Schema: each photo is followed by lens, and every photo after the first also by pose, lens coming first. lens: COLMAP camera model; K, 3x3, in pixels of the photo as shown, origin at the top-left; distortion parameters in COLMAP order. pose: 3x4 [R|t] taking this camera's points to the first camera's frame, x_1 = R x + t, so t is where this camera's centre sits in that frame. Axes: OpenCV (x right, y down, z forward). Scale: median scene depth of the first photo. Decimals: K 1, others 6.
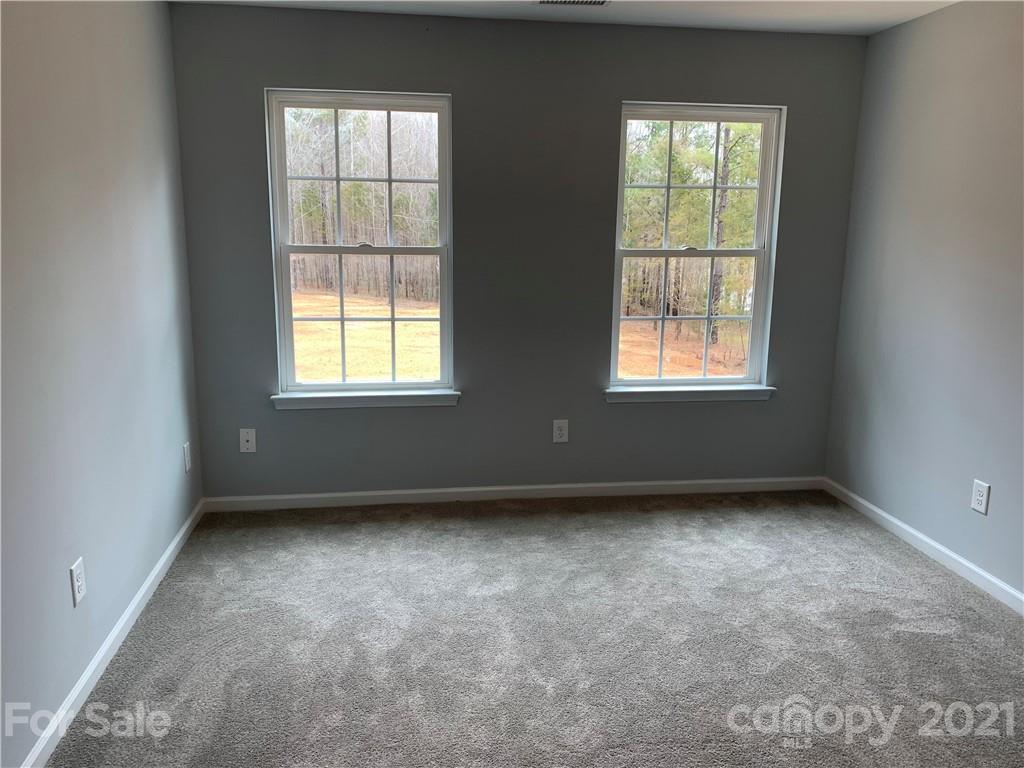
lens RADIAL K [[778.1, 0, 512.0], [0, 778.1, 384.0], [0, 0, 1]] dist [0.050819, 0.000695]
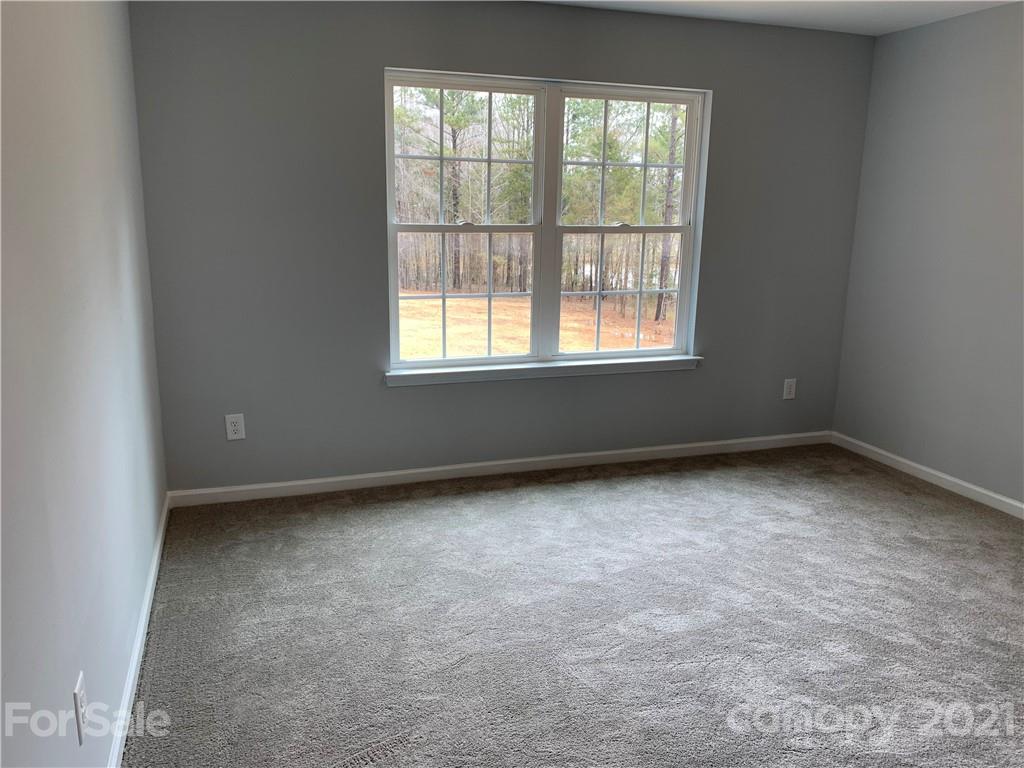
lens RADIAL K [[793.5, 0, 512.0], [0, 793.5, 384.0], [0, 0, 1]] dist [0.078721, -0.106334]
pose [[0.981686, -0.037381, 0.186803, -0.187013], [0.032524, 0.999050, 0.028999, 0.002479], [-0.187710, -0.022392, 0.981969, -0.025016]]
